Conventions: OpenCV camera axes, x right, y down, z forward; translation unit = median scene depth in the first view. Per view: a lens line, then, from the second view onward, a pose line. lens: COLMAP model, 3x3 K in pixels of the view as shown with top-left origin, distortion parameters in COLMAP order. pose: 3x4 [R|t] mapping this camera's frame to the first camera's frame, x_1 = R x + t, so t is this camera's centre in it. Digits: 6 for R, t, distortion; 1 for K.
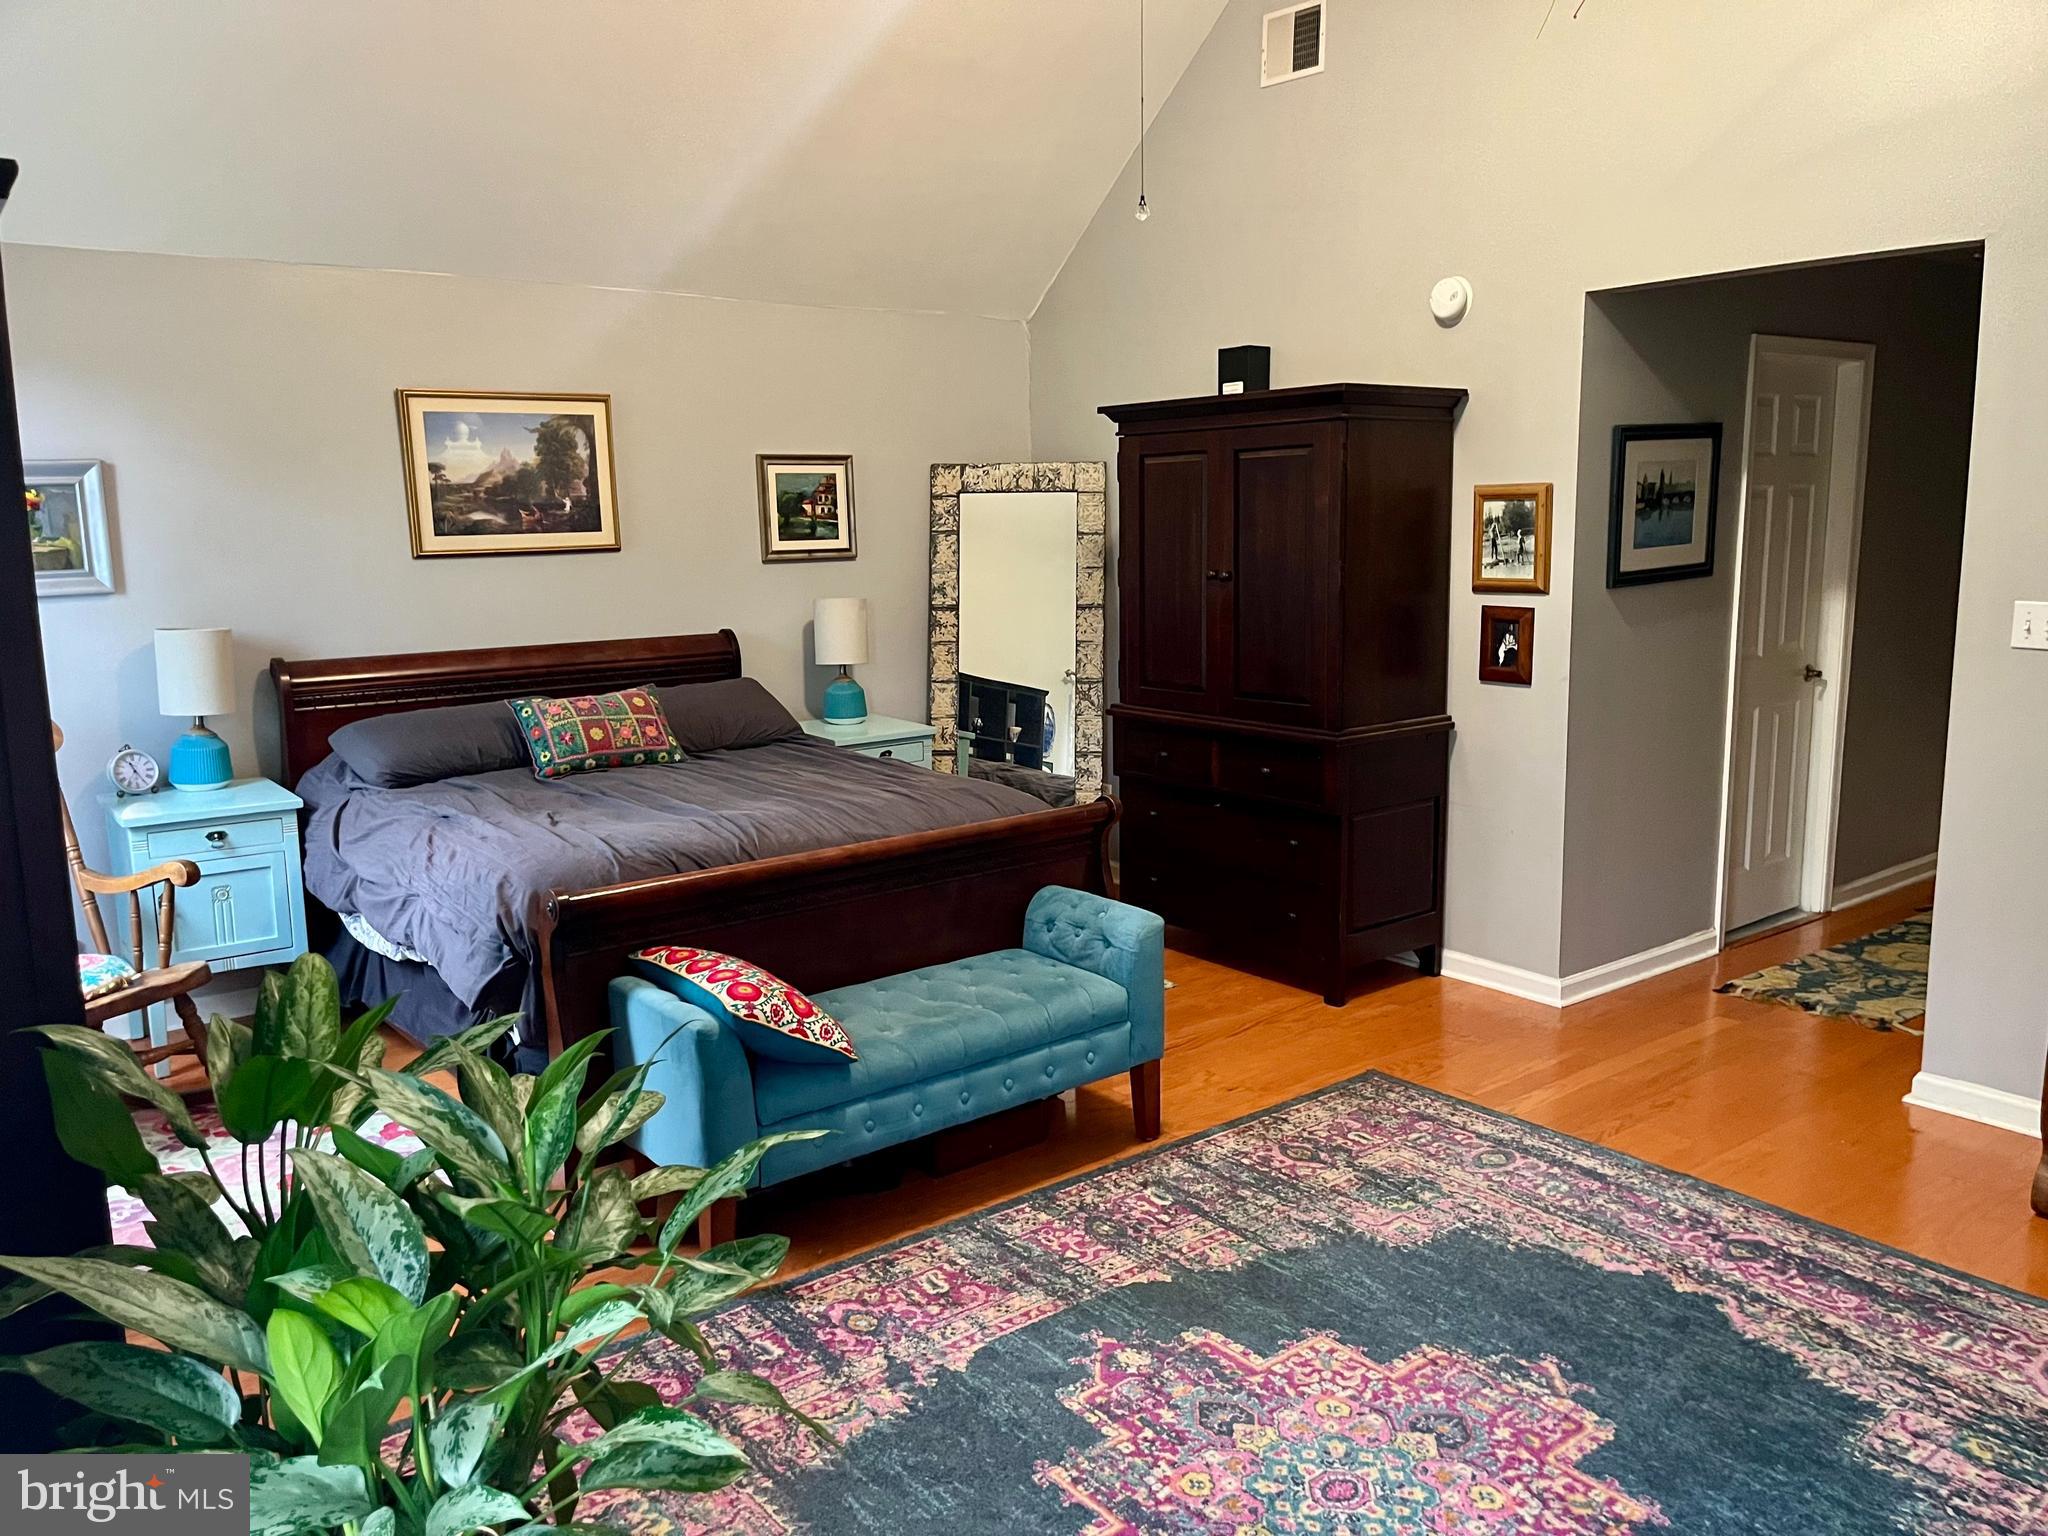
lens RADIAL K [[1536.3, 0, 1023.5], [0, 1536.3, 767.0], [0, 0, 1]] dist [0.023697, -0.022561]
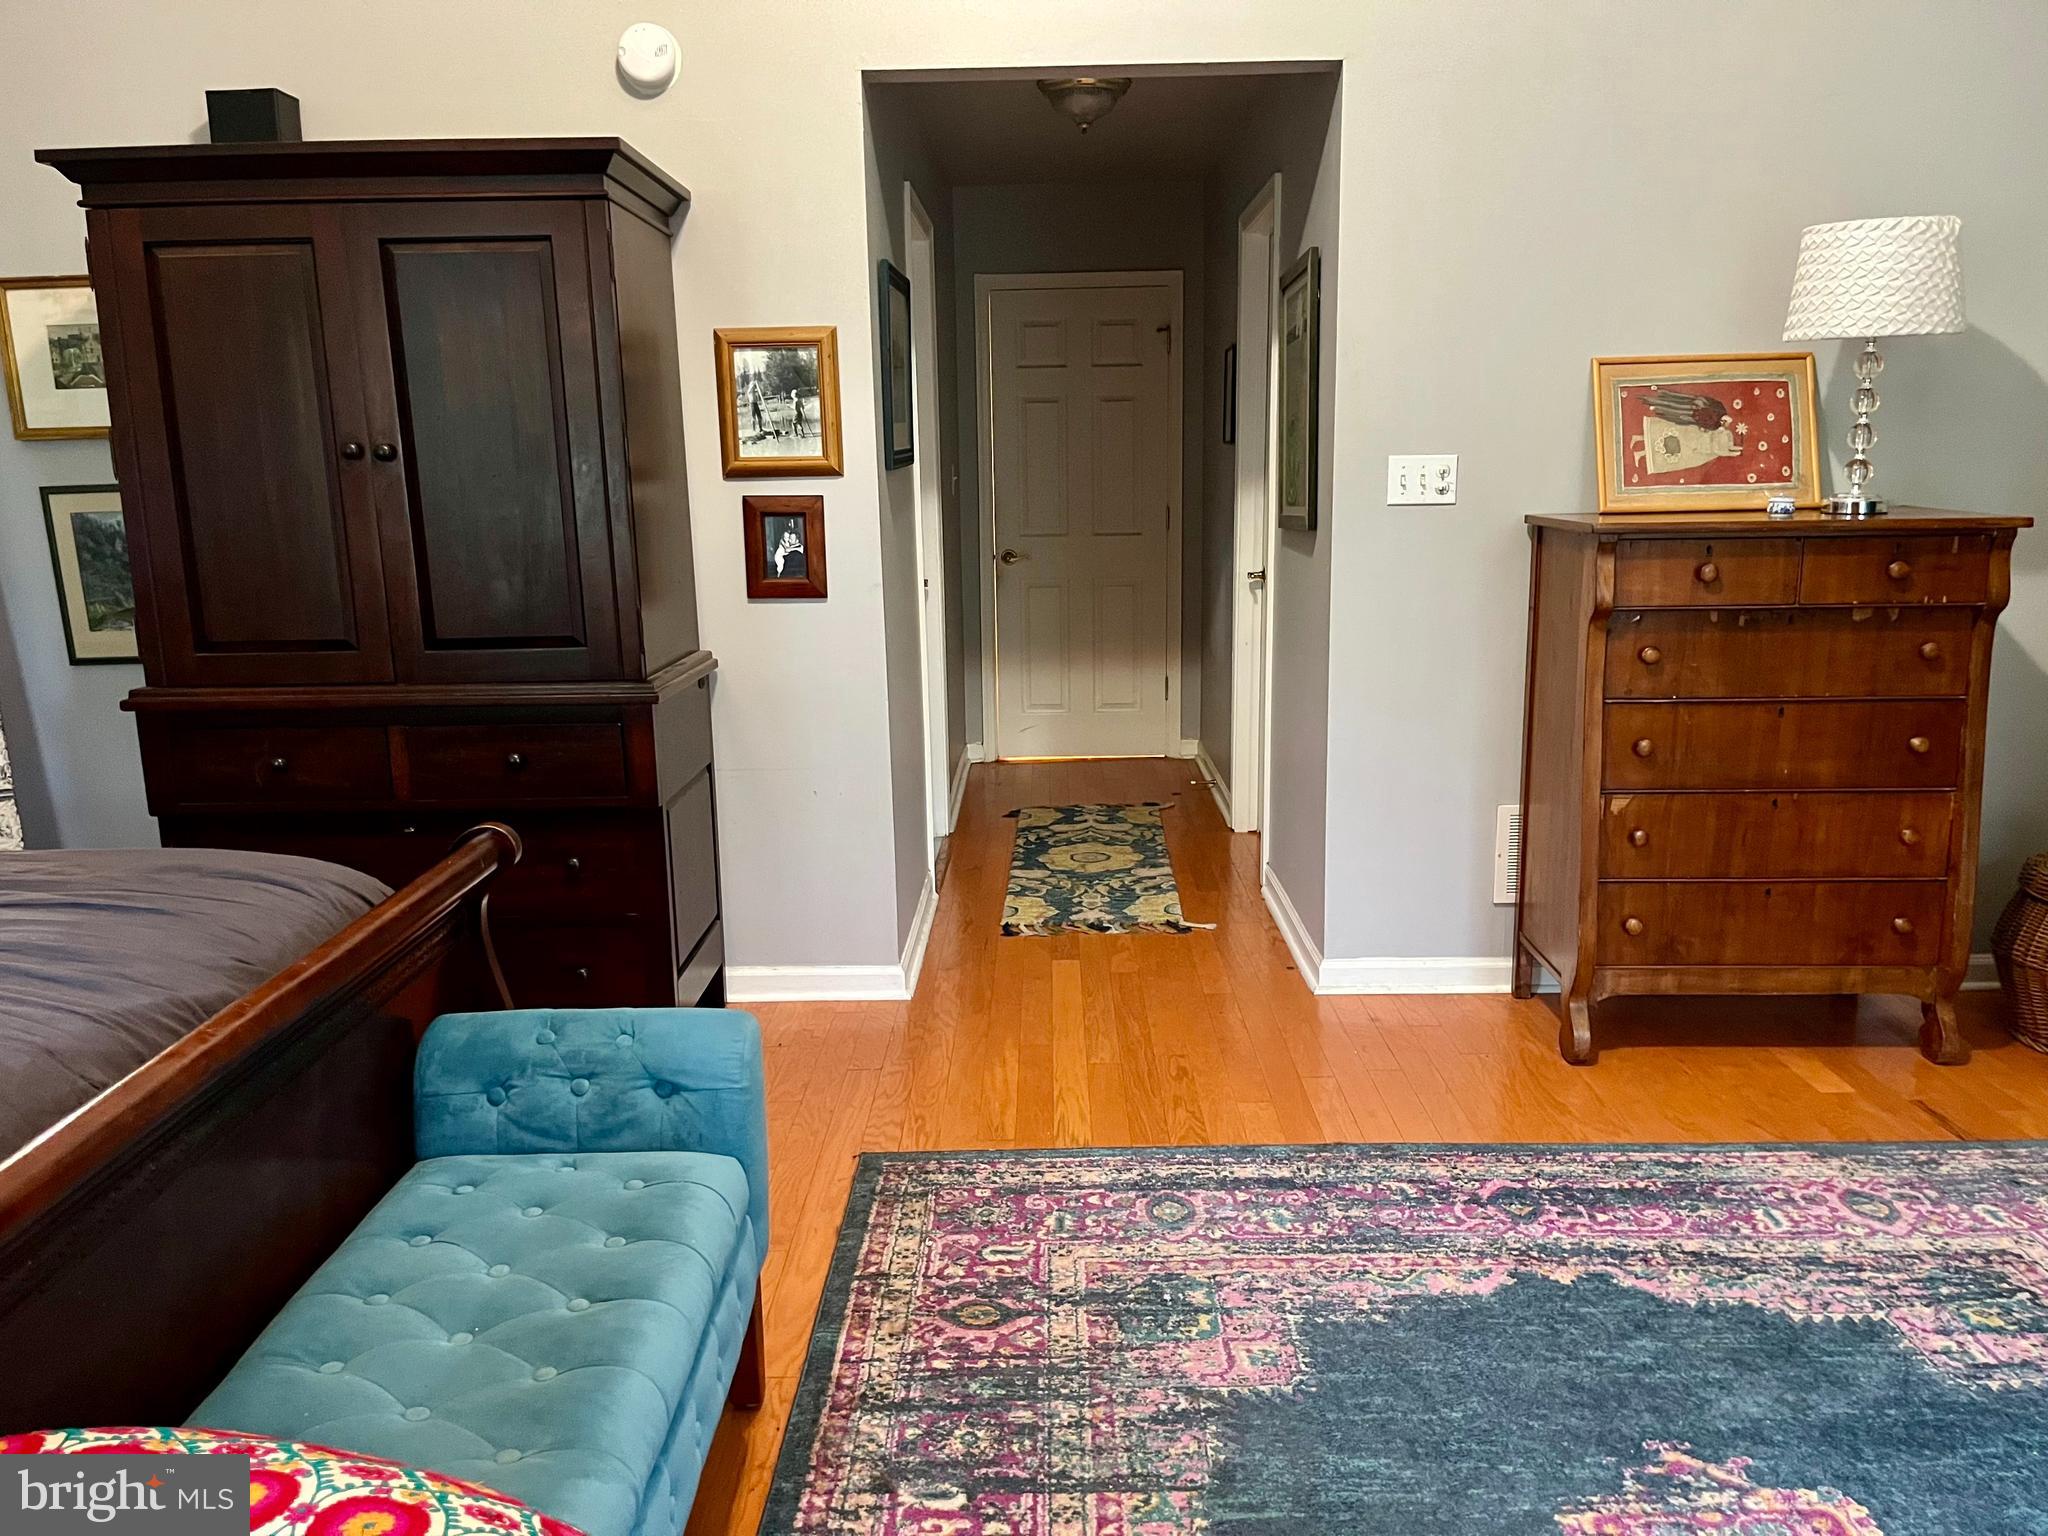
lens RADIAL K [[1536.3, 0, 1026.3], [0, 1536.3, 776.6], [0, 0, 1]] dist [0.023697, -0.022561]
pose [[0.621382, -0.149147, 0.769181, -0.214679], [0.133954, 0.987484, 0.083262, -0.016167], [-0.771972, 0.051297, 0.633583, 0.458234]]
